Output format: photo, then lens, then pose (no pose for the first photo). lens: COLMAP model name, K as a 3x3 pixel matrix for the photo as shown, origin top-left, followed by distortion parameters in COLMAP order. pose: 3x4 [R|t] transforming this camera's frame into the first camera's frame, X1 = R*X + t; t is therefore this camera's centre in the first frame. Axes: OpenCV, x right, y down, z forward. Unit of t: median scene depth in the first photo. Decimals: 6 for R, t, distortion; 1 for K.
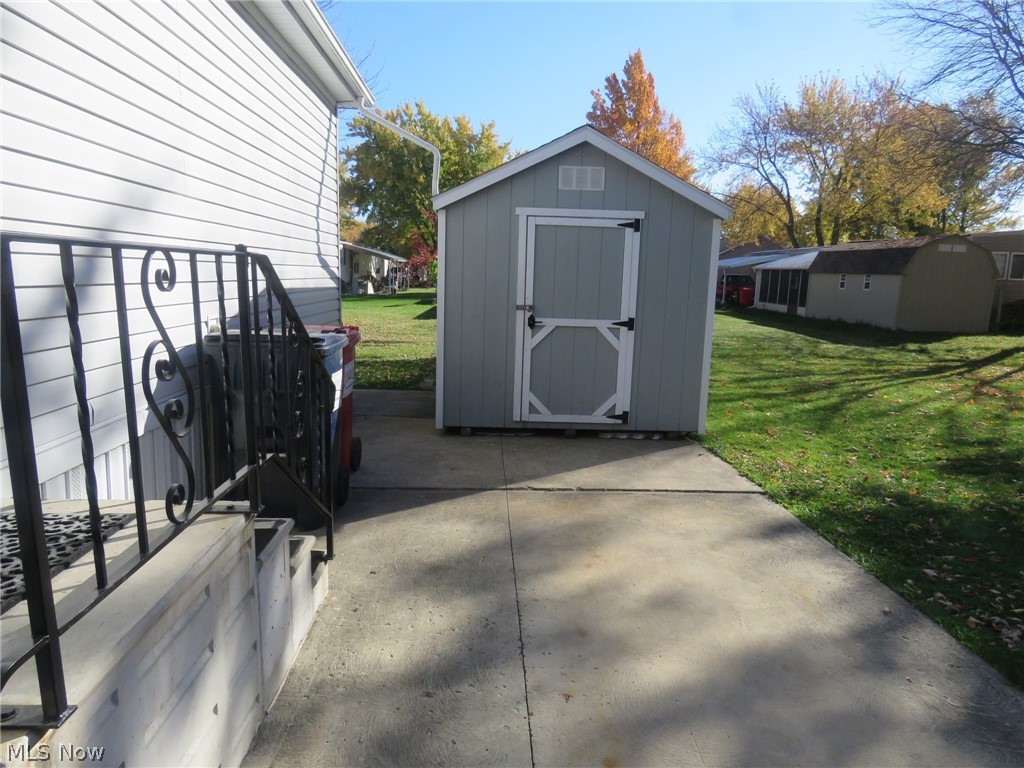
lens RADIAL K [[652.9, 0, 514.0], [0, 652.9, 387.4], [0, 0, 1]] dist [-0.005610, -0.003414]
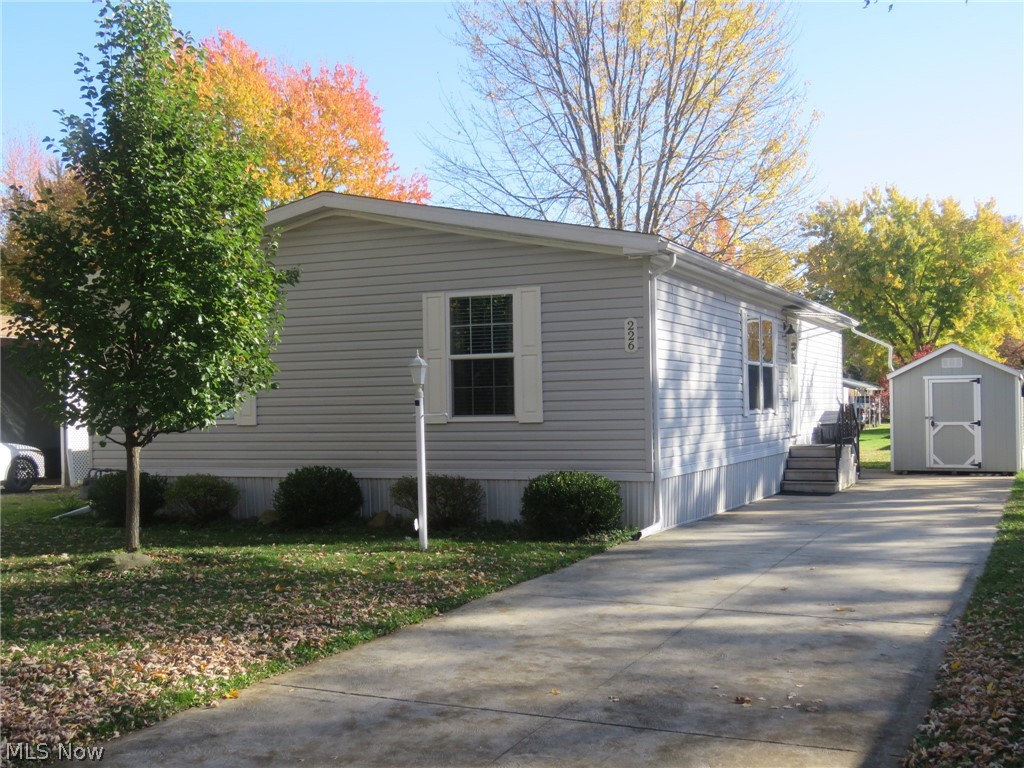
lens RADIAL K [[1177.9, 0, 514.4], [0, 1177.9, 382.7], [0, 0, 1]] dist [0.004861, 0.000000]
pose [[0.895357, -0.046587, -0.442906, 0.071709], [-0.038653, 0.982631, -0.181497, 0.073775], [0.443669, 0.179625, 0.878005, -0.431667]]
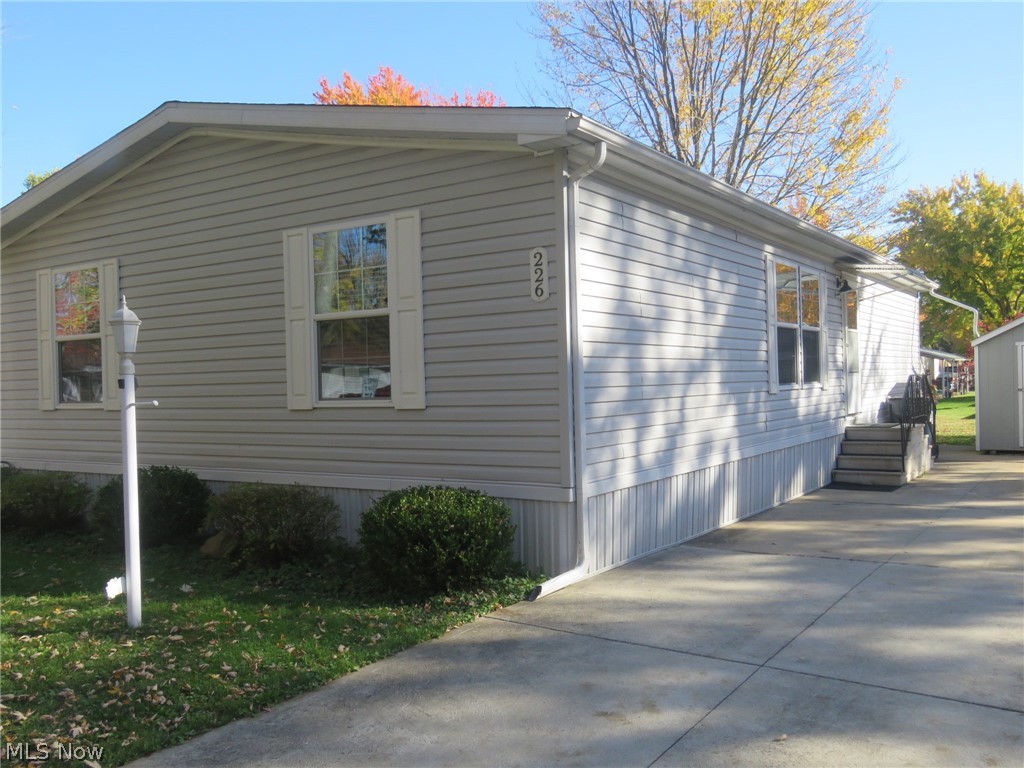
lens RADIAL K [[906.1, 0, 507.7], [0, 906.1, 383.9], [0, 0, 1]] dist [-0.002102, 0.008564]
pose [[0.806354, -0.041196, -0.589997, 0.049471], [-0.057166, 0.987471, -0.147079, 0.046768], [0.588664, 0.152326, 0.793897, -0.278759]]
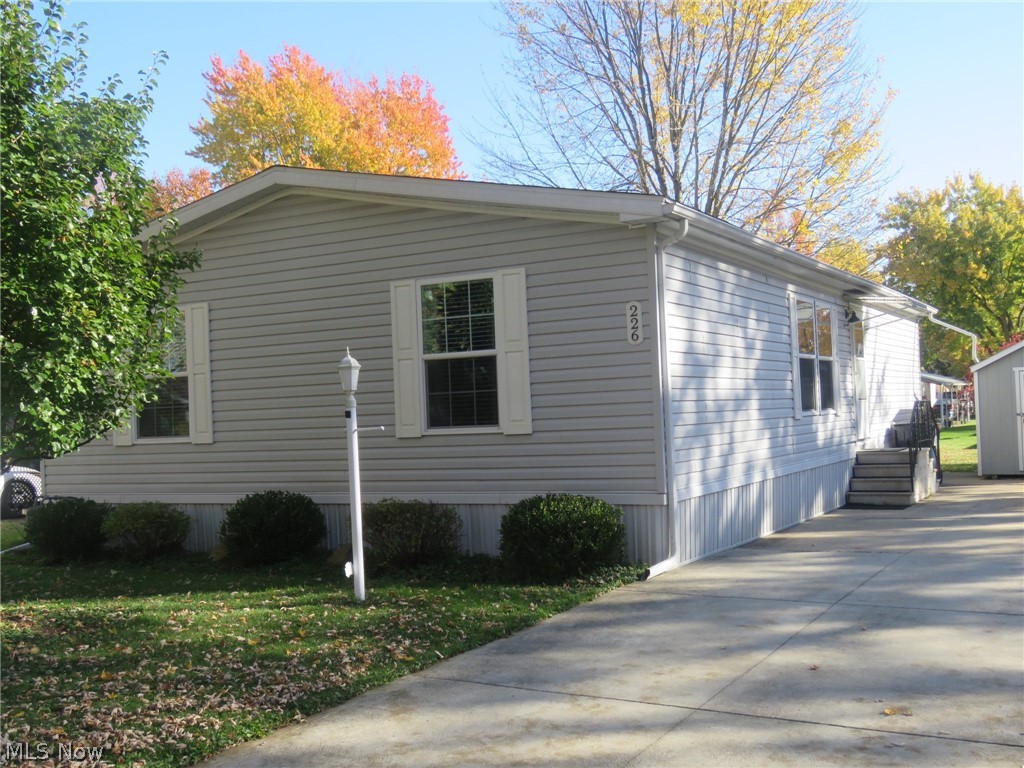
lens RADIAL K [[1132.4, 0, 514.1], [0, 1132.4, 386.8], [0, 0, 1]] dist [0.012951, 0.000000]
pose [[0.854890, -0.069404, -0.514145, 0.063429], [-0.028521, 0.983226, -0.180147, 0.061819], [0.518024, 0.168670, 0.838571, -0.363591]]
